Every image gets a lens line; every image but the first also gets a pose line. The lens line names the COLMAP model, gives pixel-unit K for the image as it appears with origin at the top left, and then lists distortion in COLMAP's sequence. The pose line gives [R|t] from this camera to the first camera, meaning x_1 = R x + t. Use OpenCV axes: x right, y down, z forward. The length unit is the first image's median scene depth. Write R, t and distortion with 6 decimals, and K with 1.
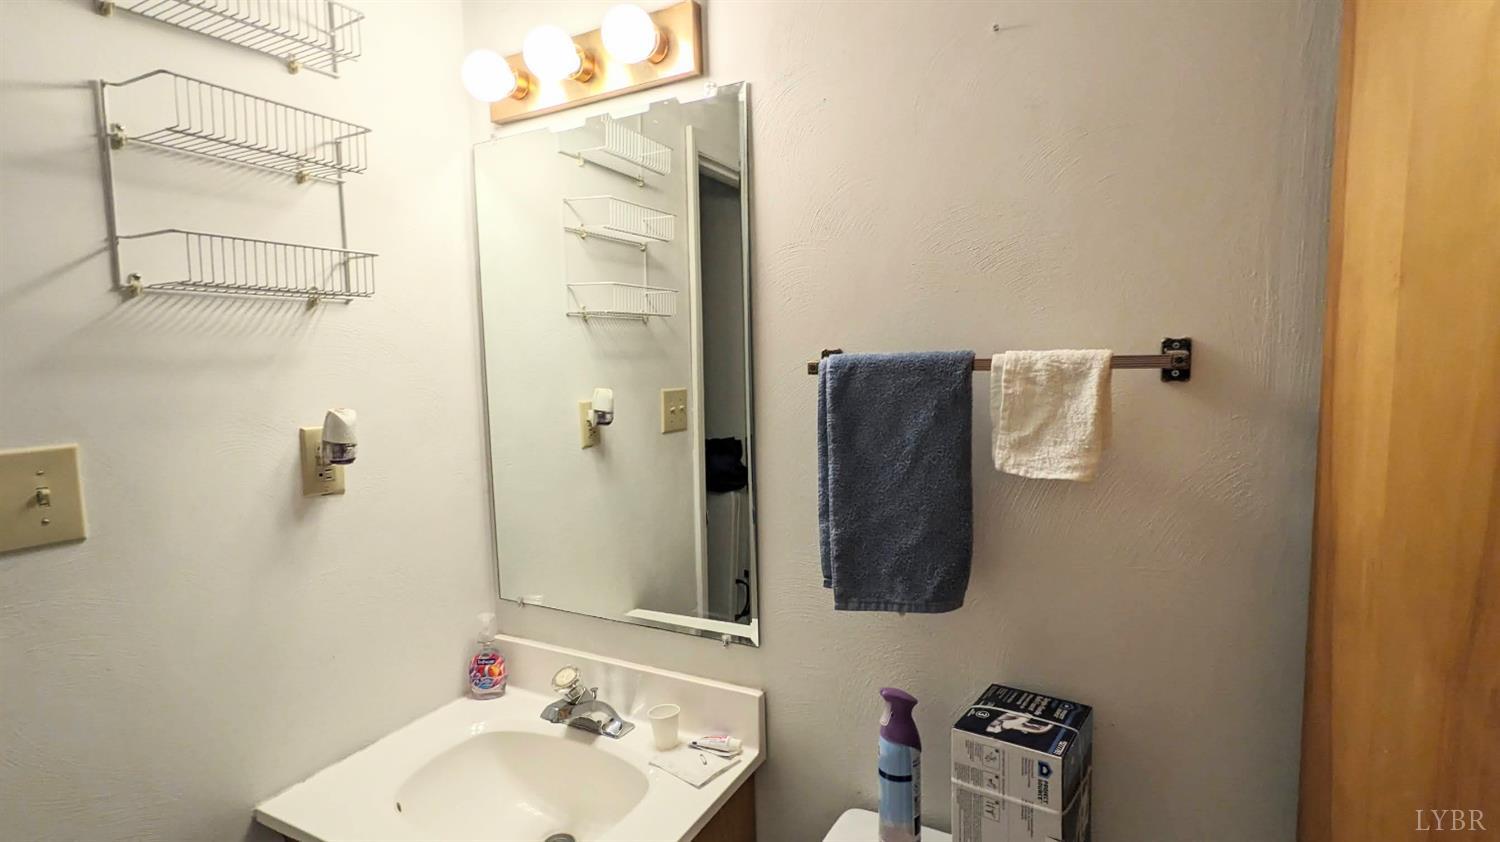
lens RADIAL K [[727.5, 0, 745.1], [0, 727.5, 419.7], [0, 0, 1]] dist [-0.004516, 0.004052]
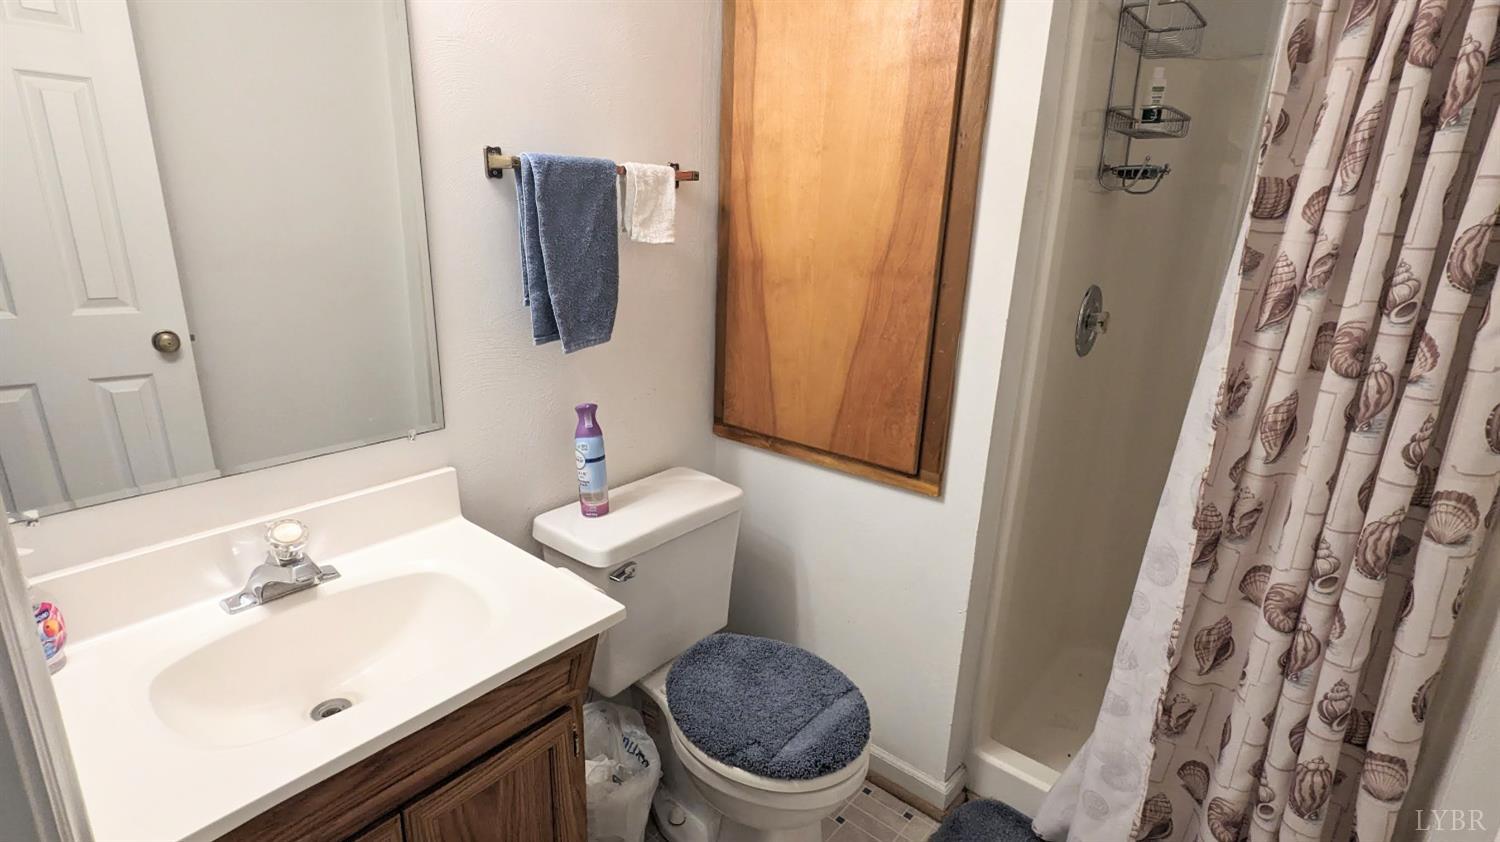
lens RADIAL K [[727.5, 0, 750.2], [0, 727.5, 422.2], [0, 0, 1]] dist [-0.004516, 0.004052]
pose [[0.163087, -0.247382, 0.955094, -1.244355], [0.041965, 0.968918, 0.243796, 0.077956], [-0.985719, 0.000321, 0.168399, 0.482092]]
